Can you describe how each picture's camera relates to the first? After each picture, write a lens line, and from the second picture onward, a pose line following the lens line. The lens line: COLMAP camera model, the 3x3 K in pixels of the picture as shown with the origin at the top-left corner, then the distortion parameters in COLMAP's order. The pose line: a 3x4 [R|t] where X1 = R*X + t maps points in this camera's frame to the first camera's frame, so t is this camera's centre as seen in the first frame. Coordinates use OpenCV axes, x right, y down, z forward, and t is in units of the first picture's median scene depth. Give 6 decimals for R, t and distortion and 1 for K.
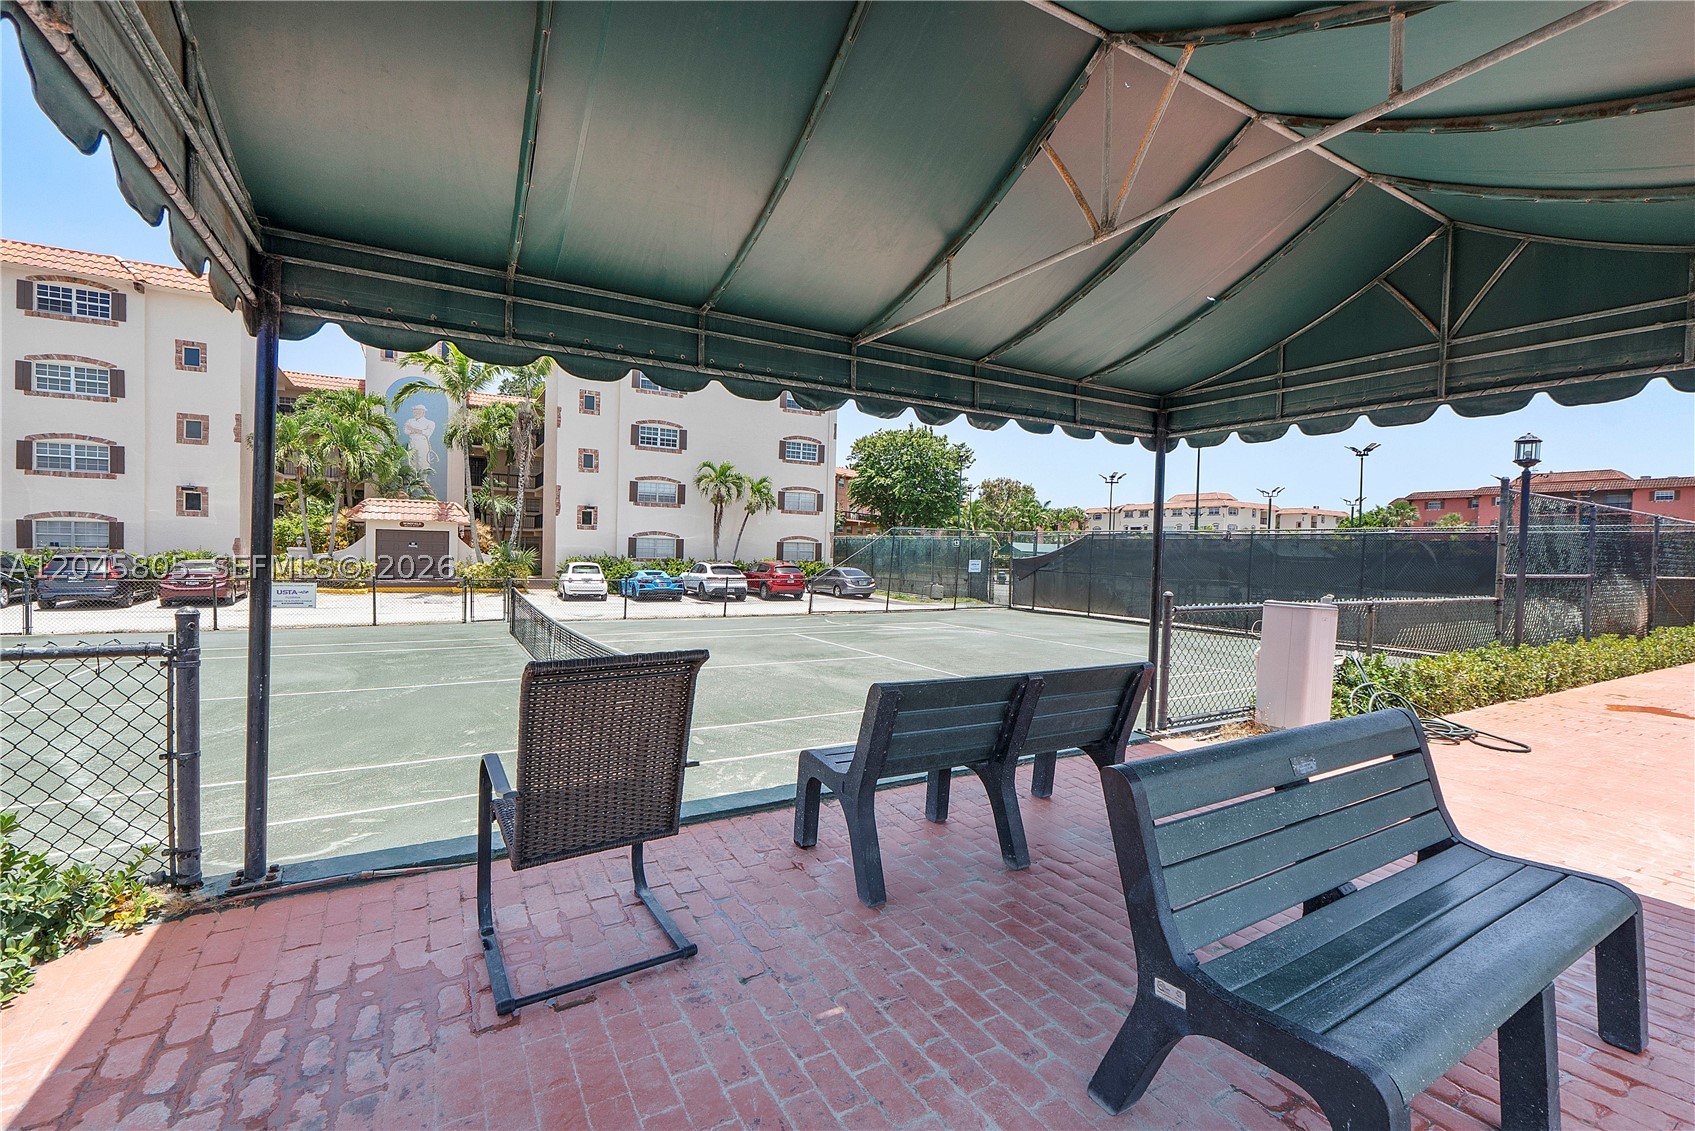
lens RADIAL K [[725.7, 0, 847.5], [0, 725.7, 565.5], [0, 0, 1]] dist [-0.004547, -0.000388]
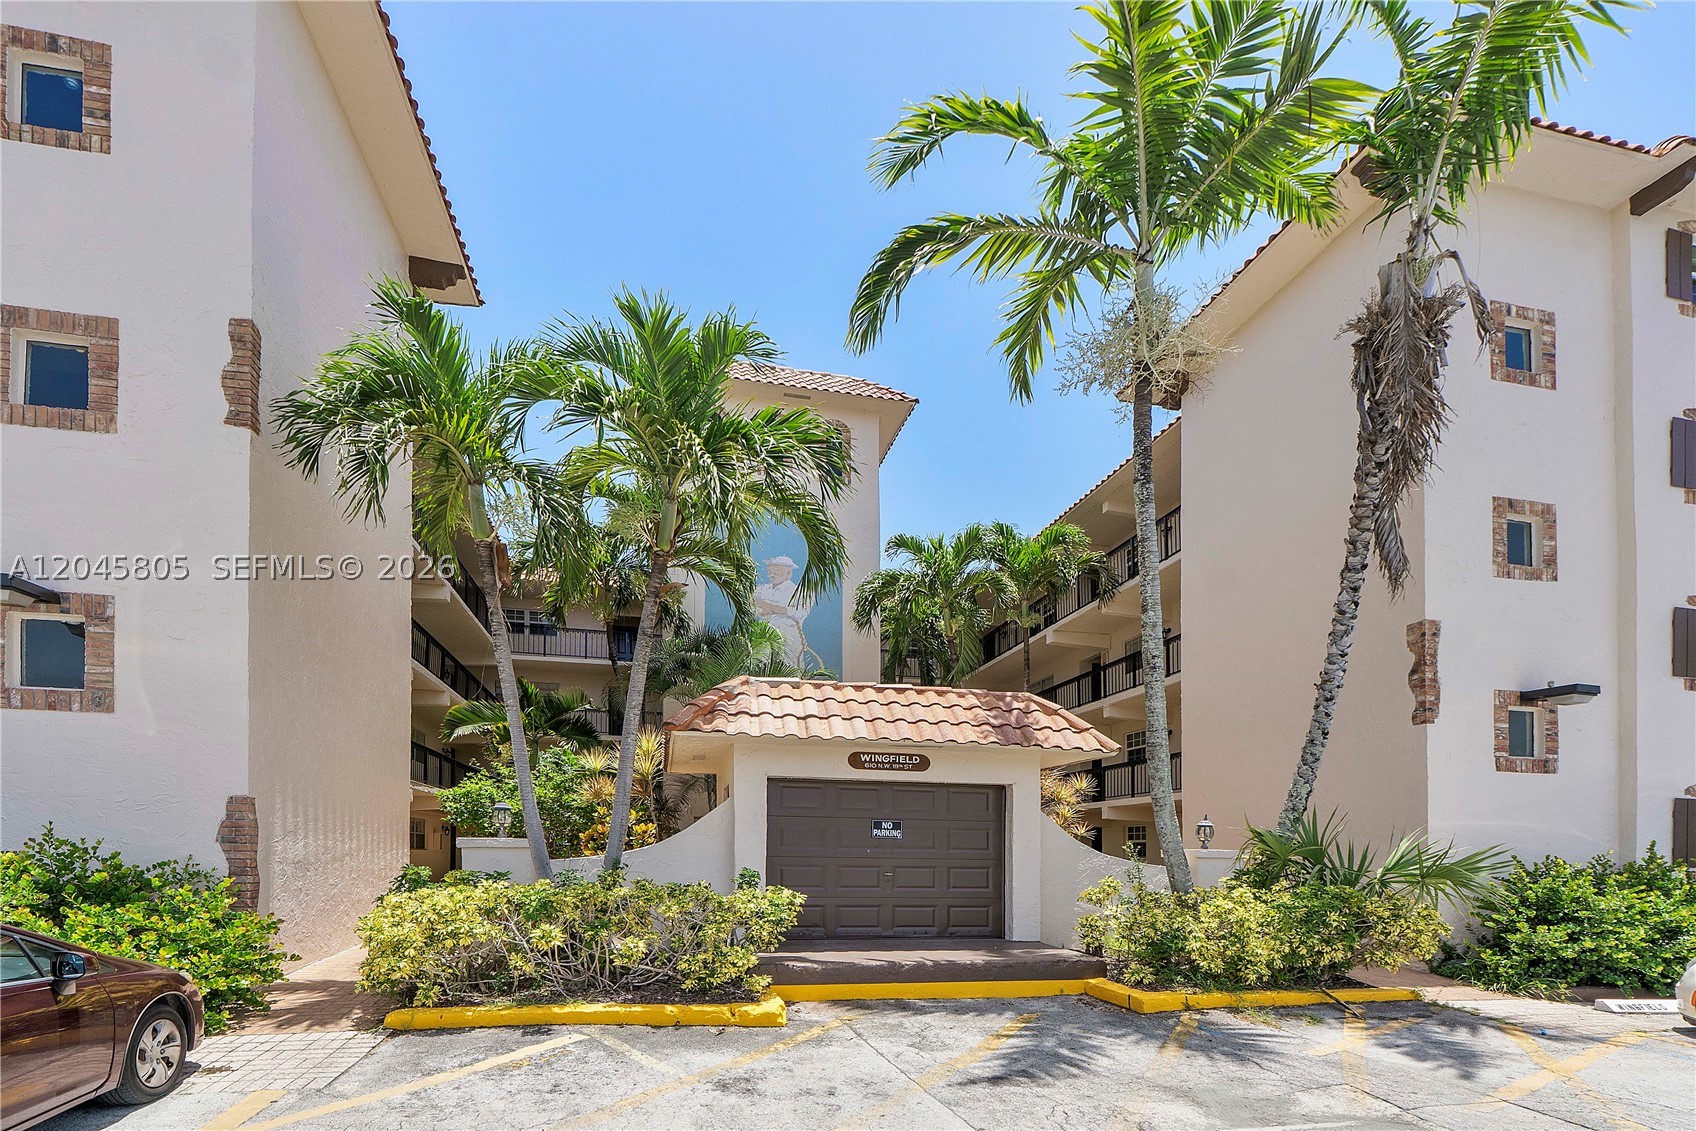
lens RADIAL K [[726.2, 0, 848.0], [0, 726.2, 565.5], [0, 0, 1]] dist [-0.004547, -0.000388]
pose [[0.620522, -0.145480, -0.770576, -0.435153], [-0.068752, 0.968765, -0.238260, -0.062687], [0.781169, 0.200825, 0.591138, 0.873755]]
